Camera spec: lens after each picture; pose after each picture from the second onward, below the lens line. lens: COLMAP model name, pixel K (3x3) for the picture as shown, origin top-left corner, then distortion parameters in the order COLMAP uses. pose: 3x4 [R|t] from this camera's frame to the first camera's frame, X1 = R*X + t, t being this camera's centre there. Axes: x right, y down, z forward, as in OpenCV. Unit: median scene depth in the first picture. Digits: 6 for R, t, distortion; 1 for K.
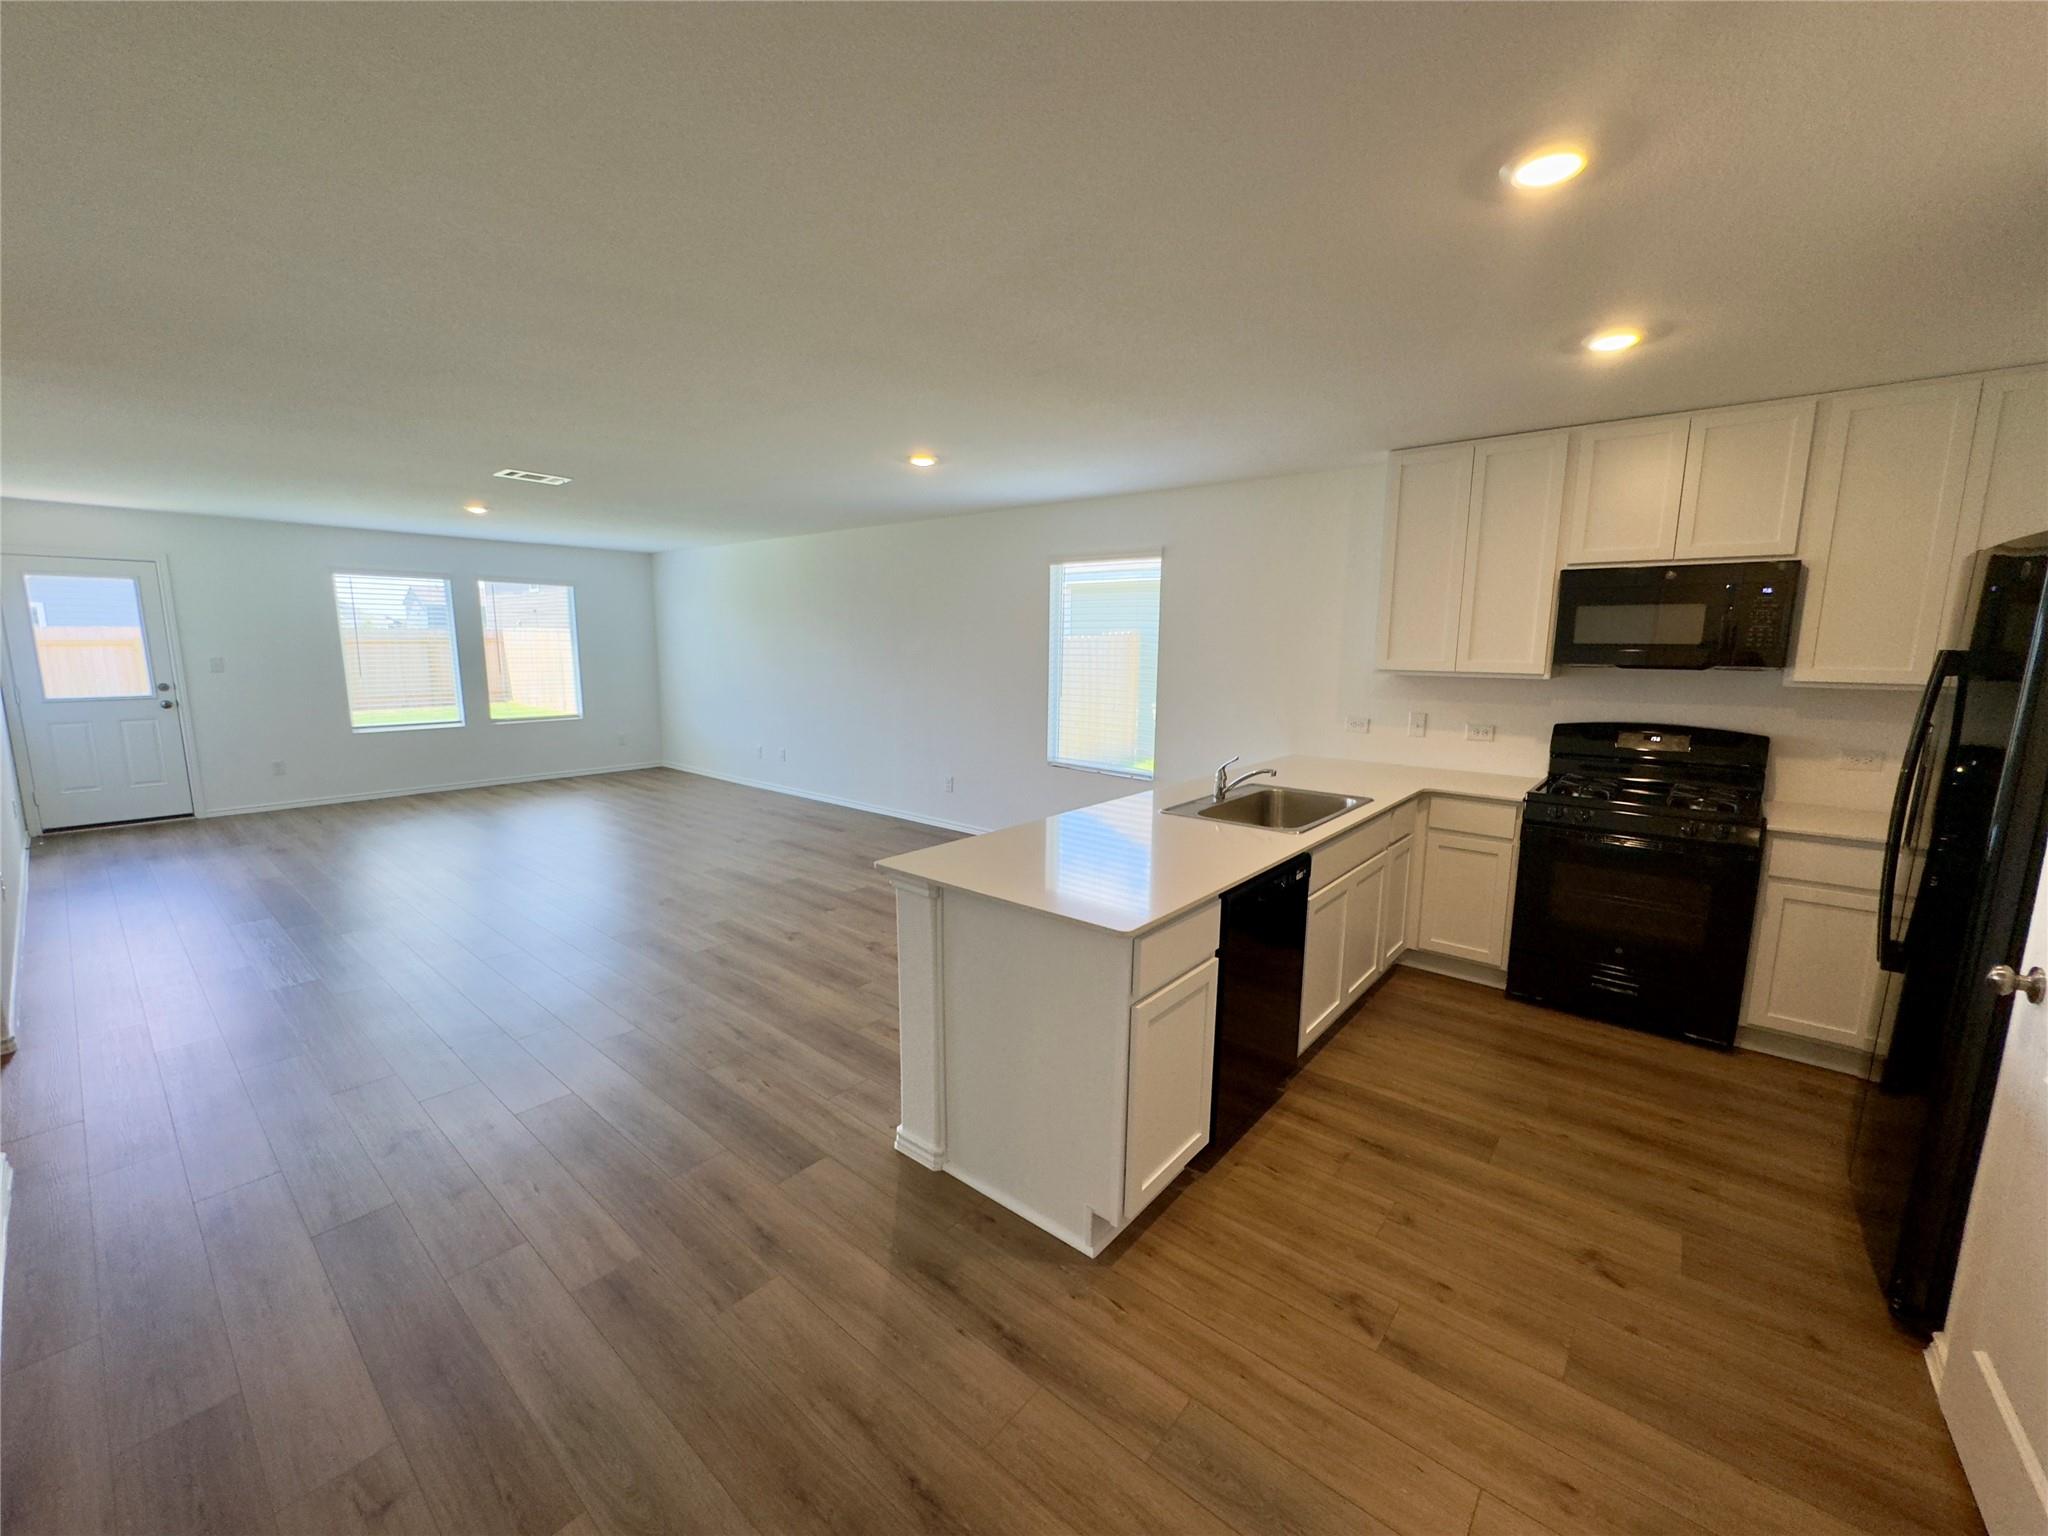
lens RADIAL K [[819.4, 0, 1021.9], [0, 819.4, 768.3], [0, 0, 1]] dist [-0.004237, 0.001285]
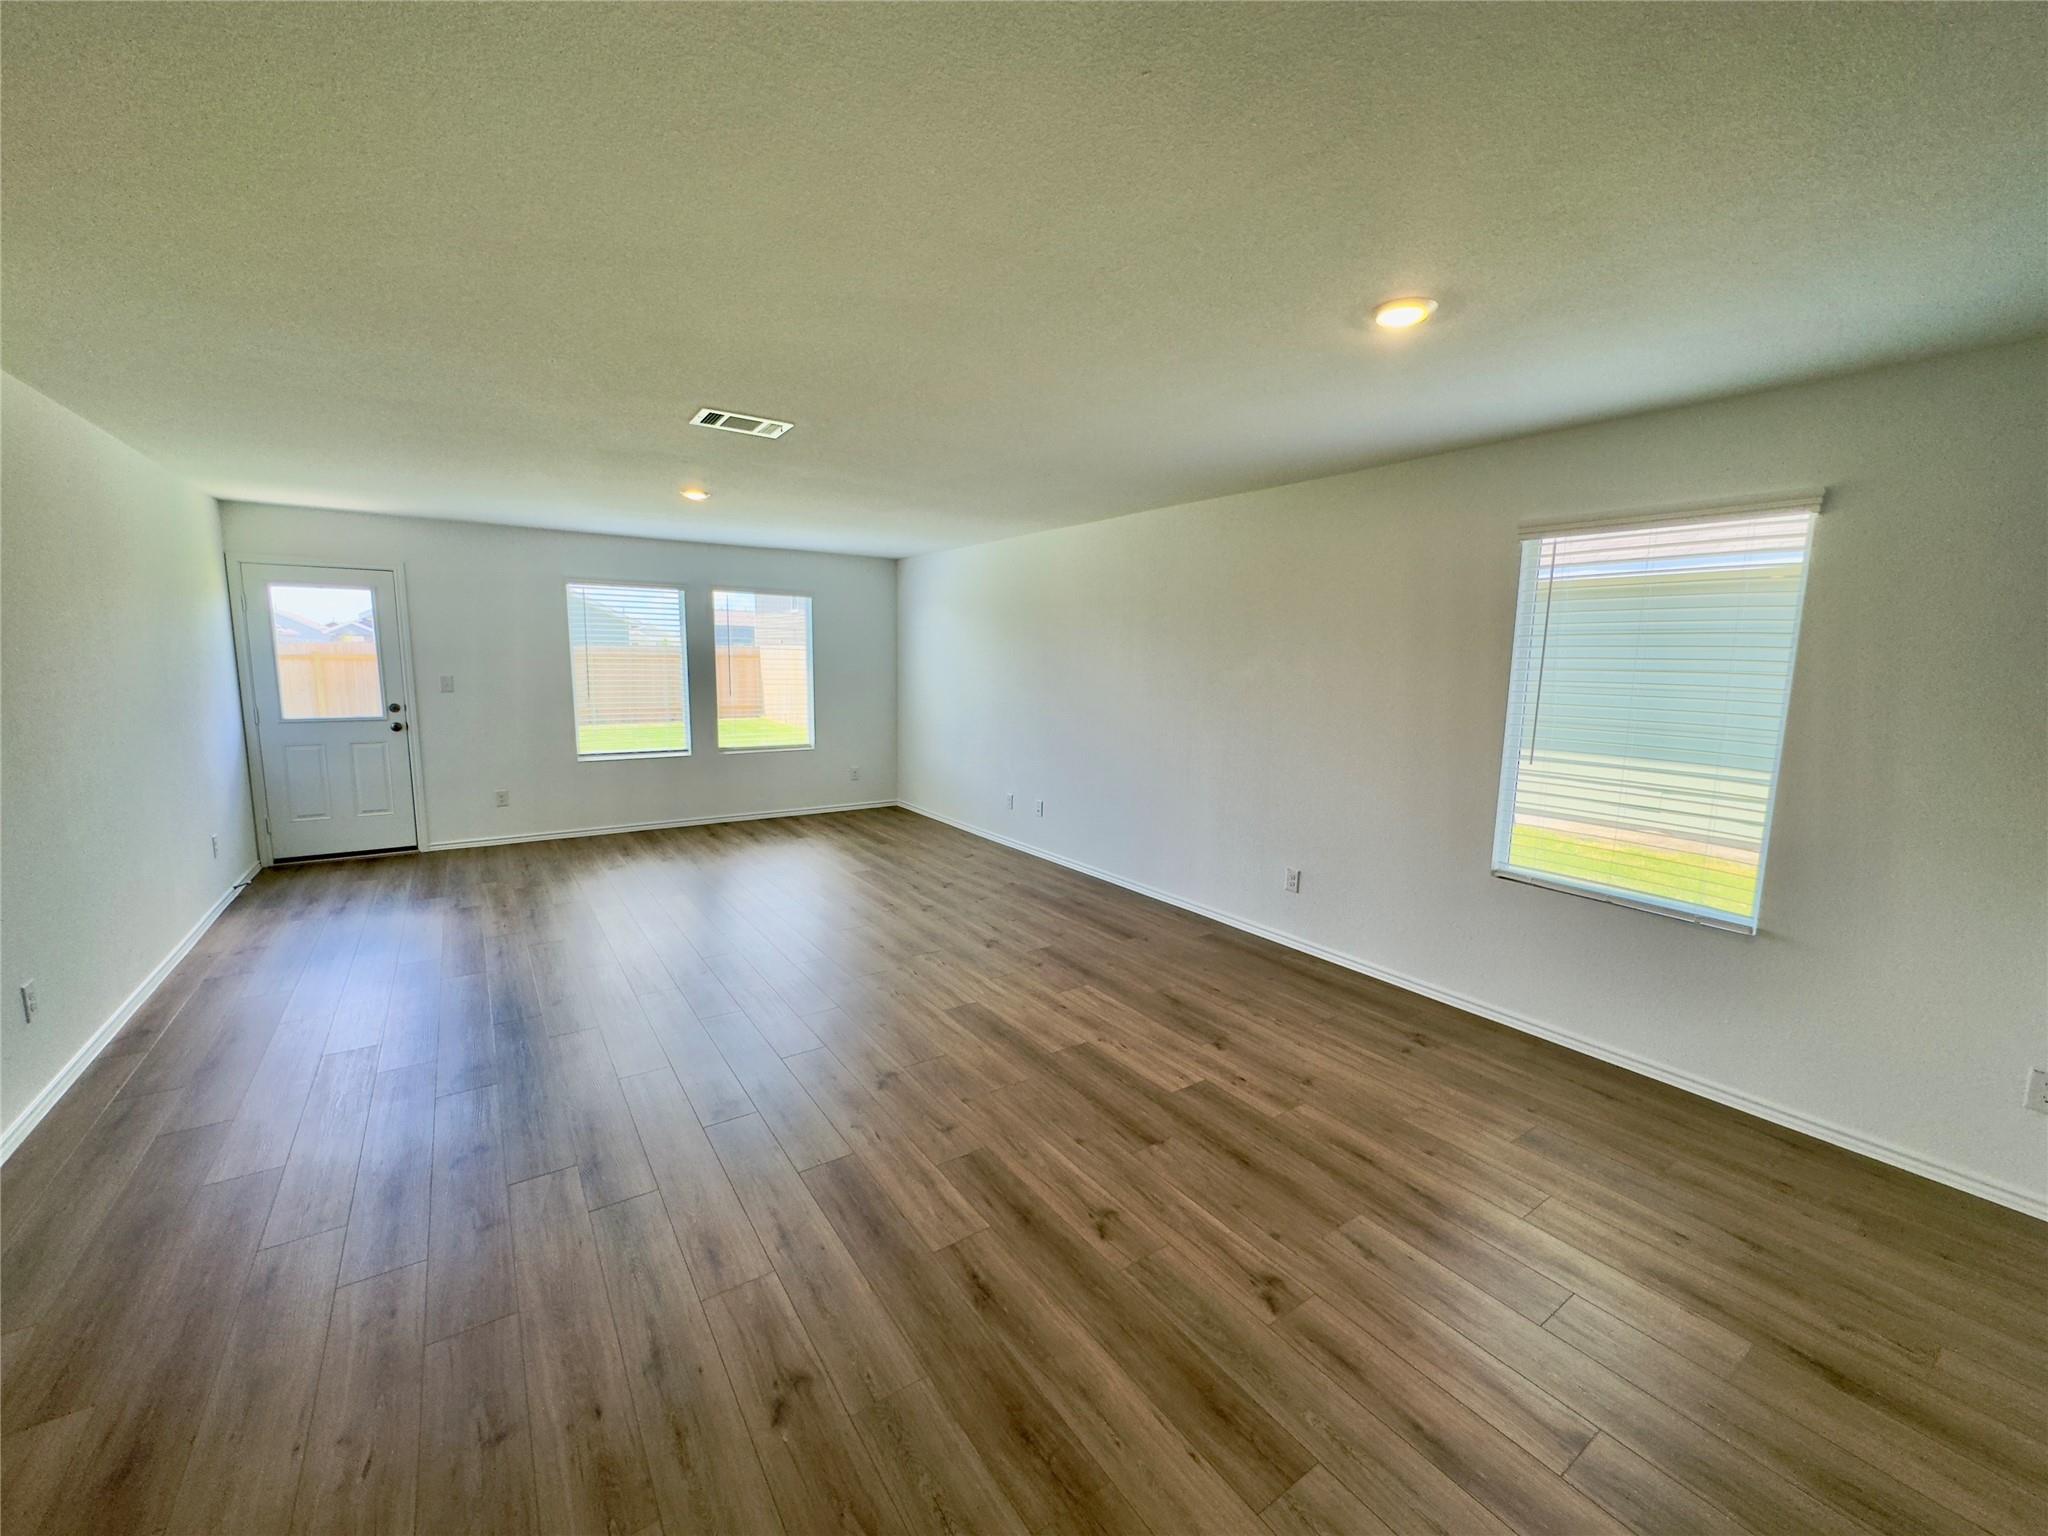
lens RADIAL K [[819.4, 0, 1018.3], [0, 819.4, 769.8], [0, 0, 1]] dist [-0.004237, 0.001285]
pose [[0.963208, 0.043521, -0.265211, -0.215823], [-0.049249, 0.998674, -0.014981, -0.081583], [0.264208, 0.027491, 0.964074, 0.489535]]
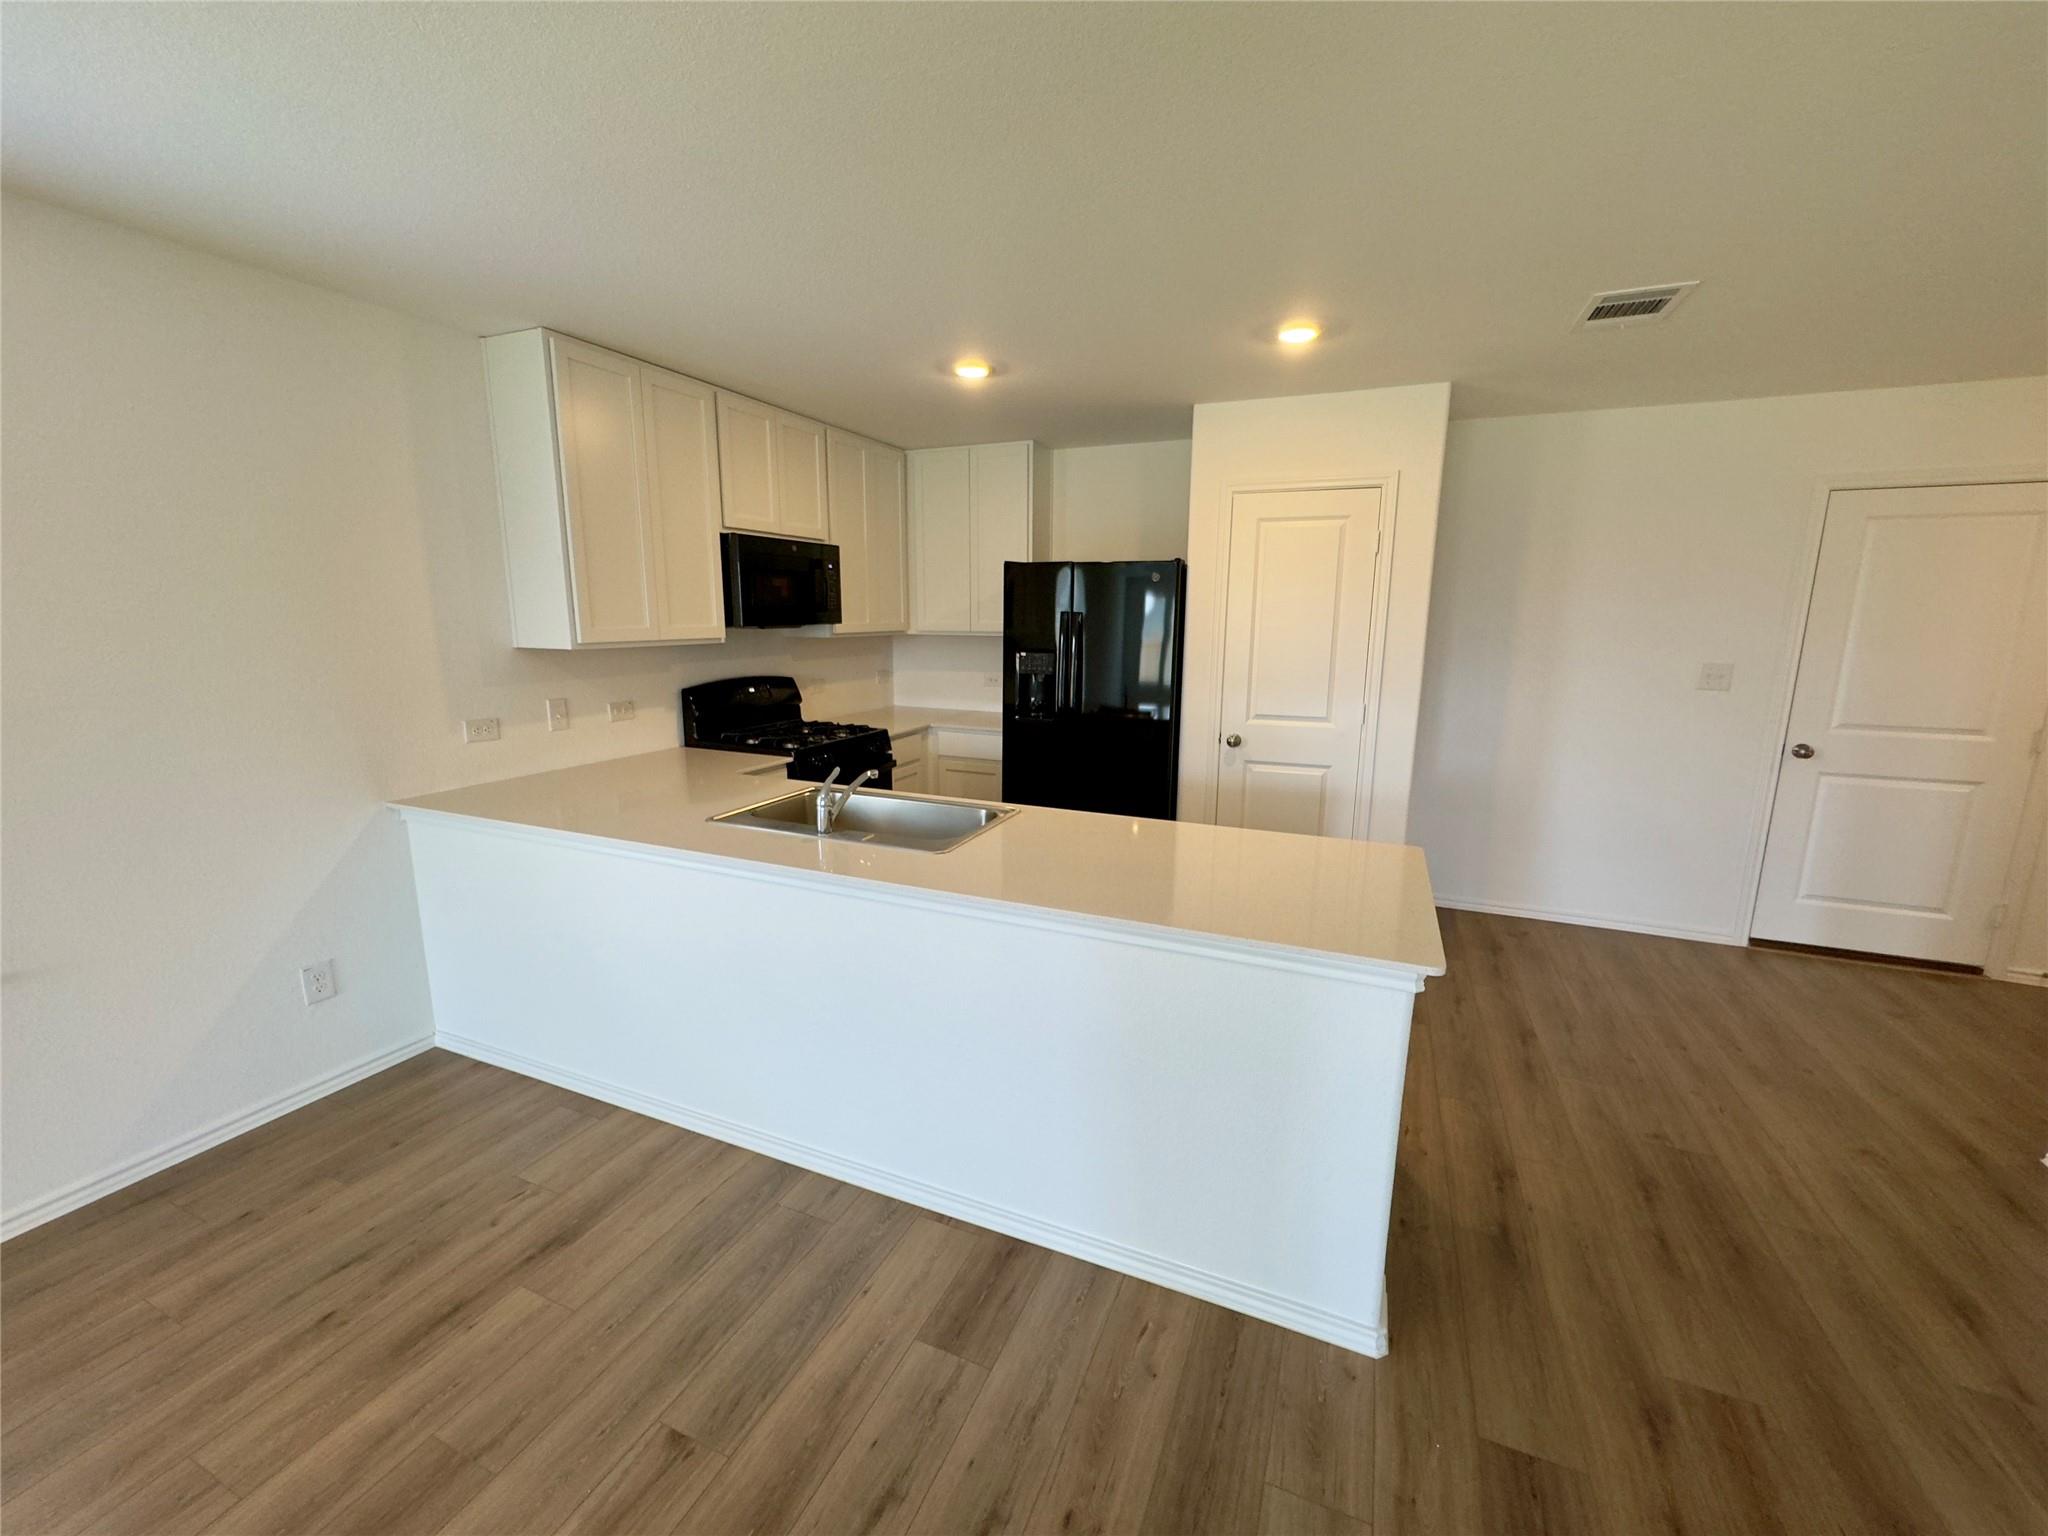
lens RADIAL K [[819.4, 0, 1025.5], [0, 819.4, 766.1], [0, 0, 1]] dist [-0.004237, 0.001285]
pose [[-0.290846, -0.189919, 0.937731, -0.384415], [0.136958, 0.961743, 0.237261, -0.136238], [-0.946917, 0.197437, -0.253708, 0.848511]]
